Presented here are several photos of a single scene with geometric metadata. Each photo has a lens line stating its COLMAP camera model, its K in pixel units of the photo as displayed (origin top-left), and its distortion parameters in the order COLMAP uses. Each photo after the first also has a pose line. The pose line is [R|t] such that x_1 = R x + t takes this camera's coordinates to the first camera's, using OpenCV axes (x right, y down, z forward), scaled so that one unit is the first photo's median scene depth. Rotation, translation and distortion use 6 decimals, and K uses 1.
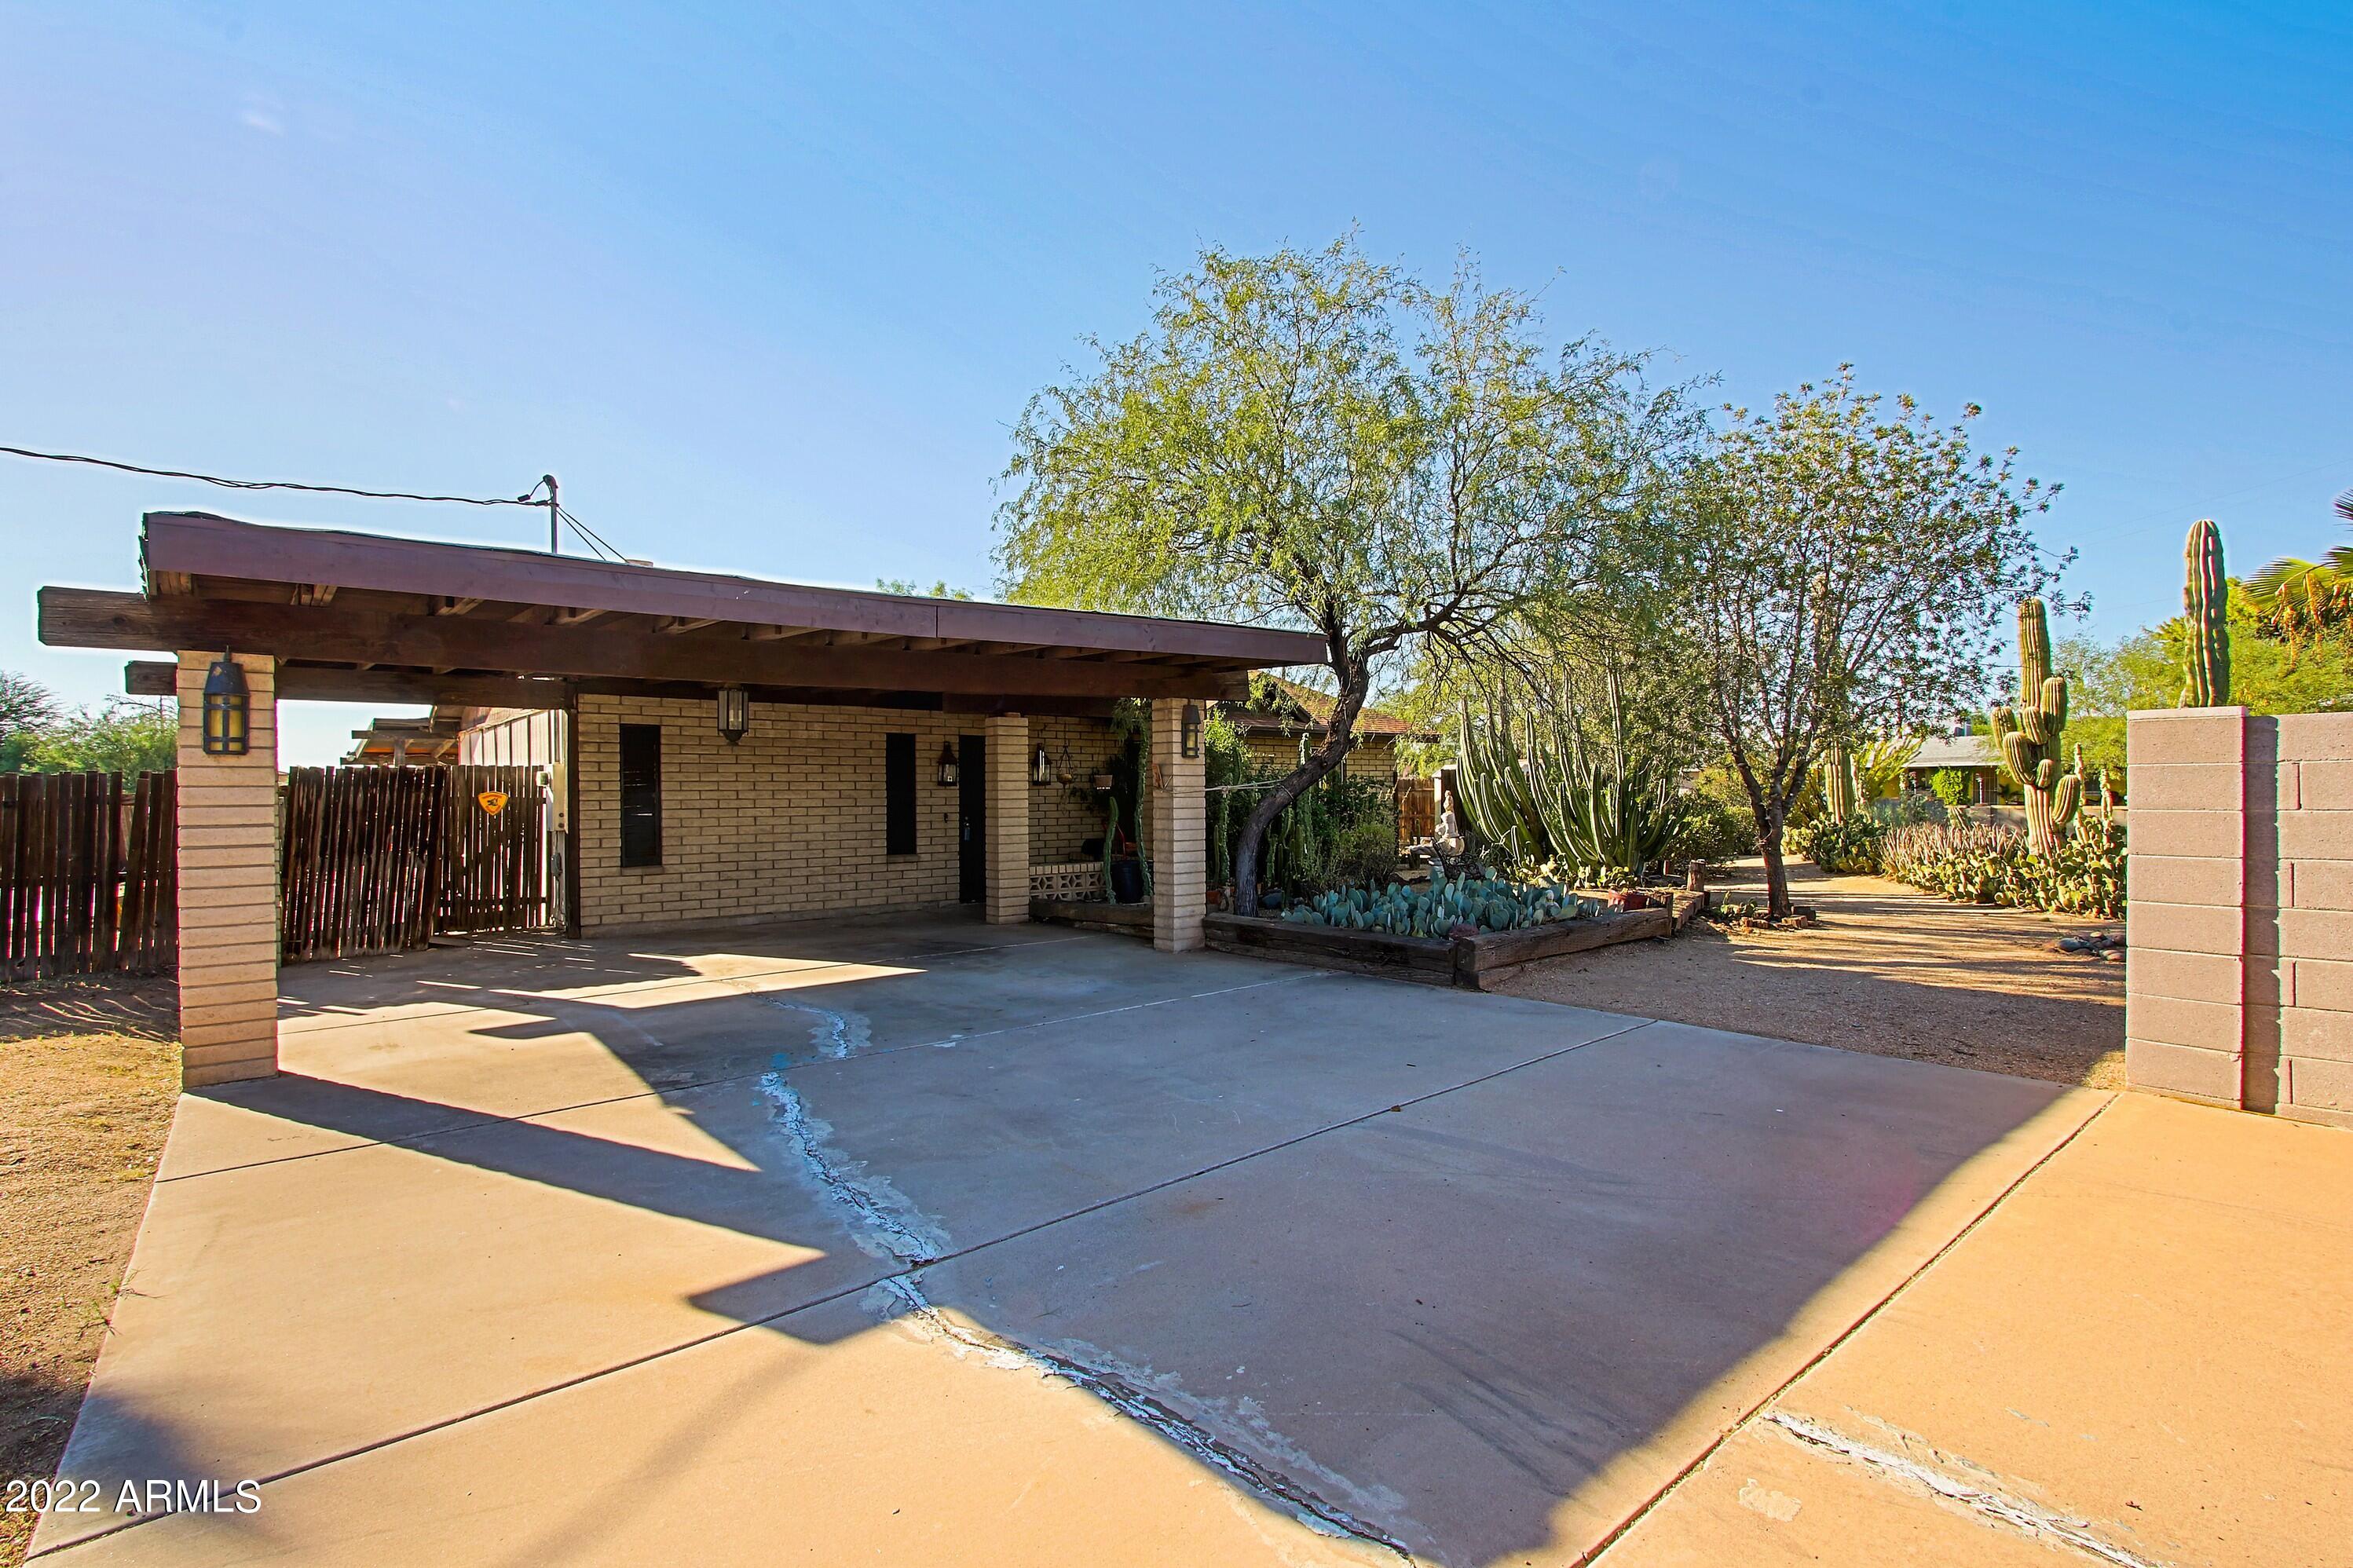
lens RADIAL K [[1083.4, 0, 1168.2], [0, 1083.4, 799.5], [0, 0, 1]] dist [-0.020495, 0.003462]
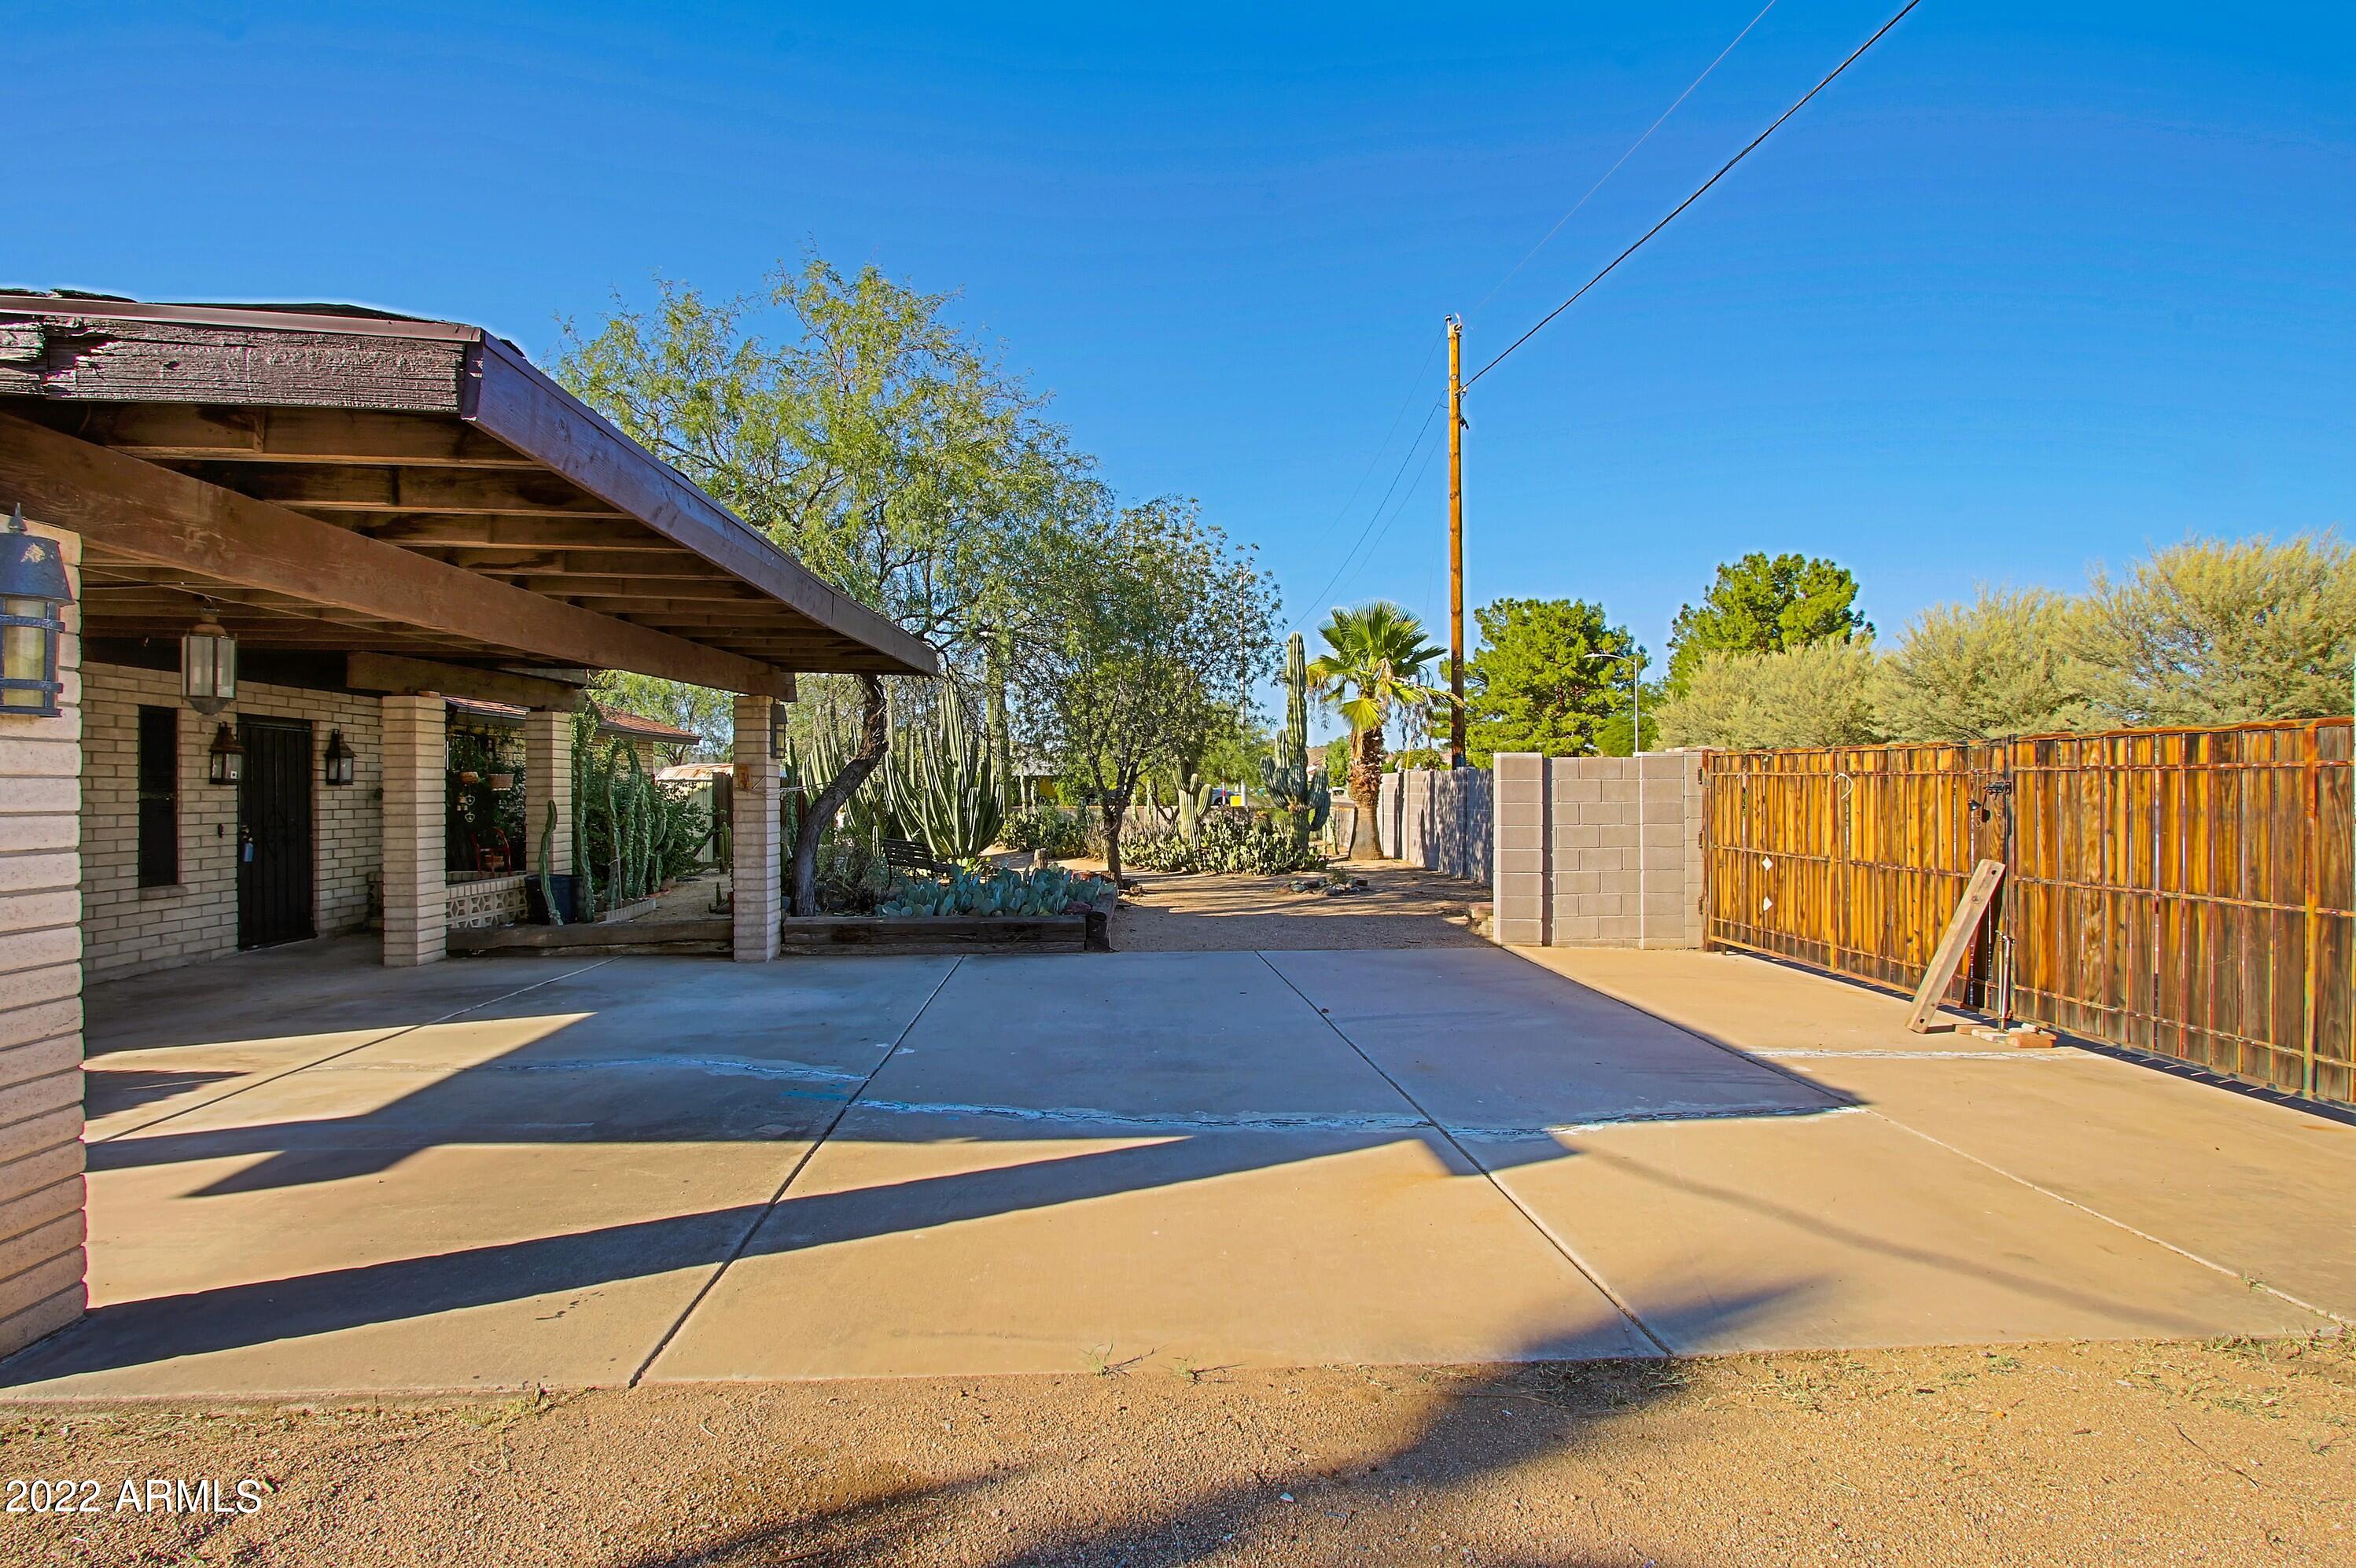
lens RADIAL K [[1084.9, 0, 1163.1], [0, 1084.9, 787.6], [0, 0, 1]] dist [-0.020495, 0.003462]
pose [[0.608473, 0.007188, 0.793542, -0.456801], [0.004842, 0.999907, -0.012770, 0.001352], [-0.793560, 0.011613, 0.608382, 0.119206]]
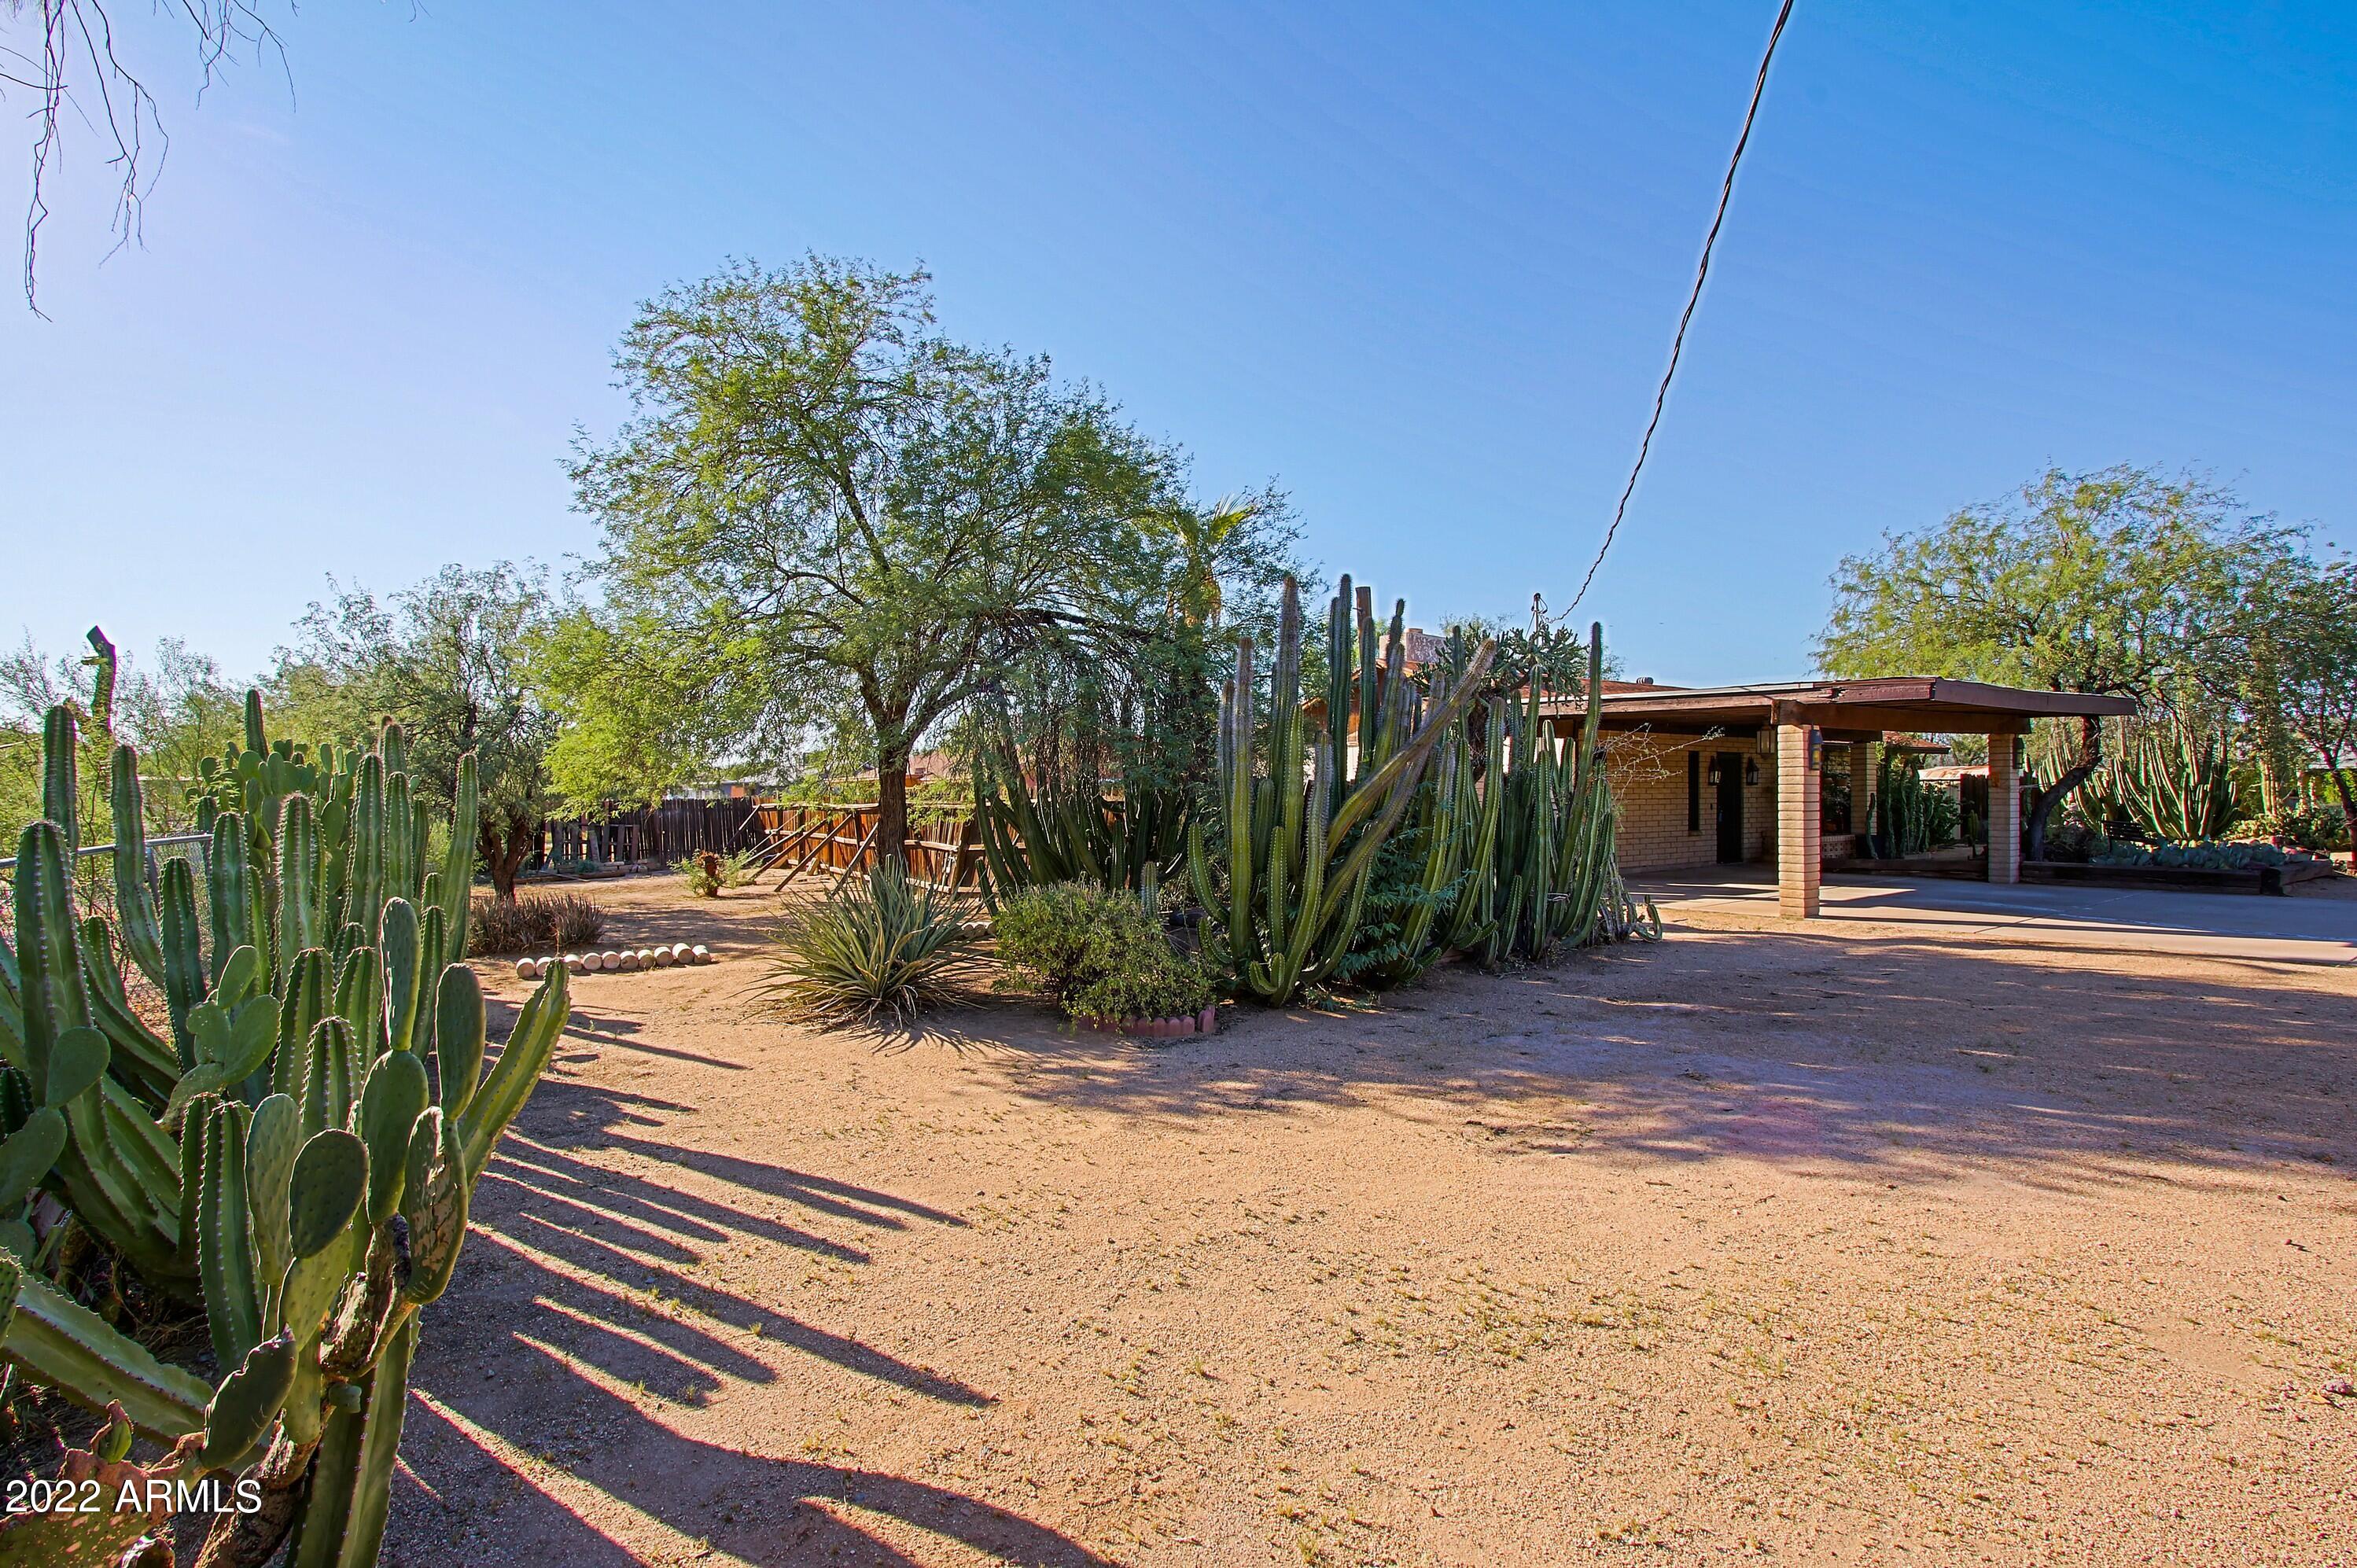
lens RADIAL K [[1085.4, 0, 1169.3], [0, 1085.4, 793.6], [0, 0, 1]] dist [-0.020495, 0.003462]
pose [[0.995676, 0.002760, -0.092858, -0.975026], [-0.003297, 0.999979, -0.005627, 0.012123], [0.092840, 0.005909, 0.995663, -0.675908]]
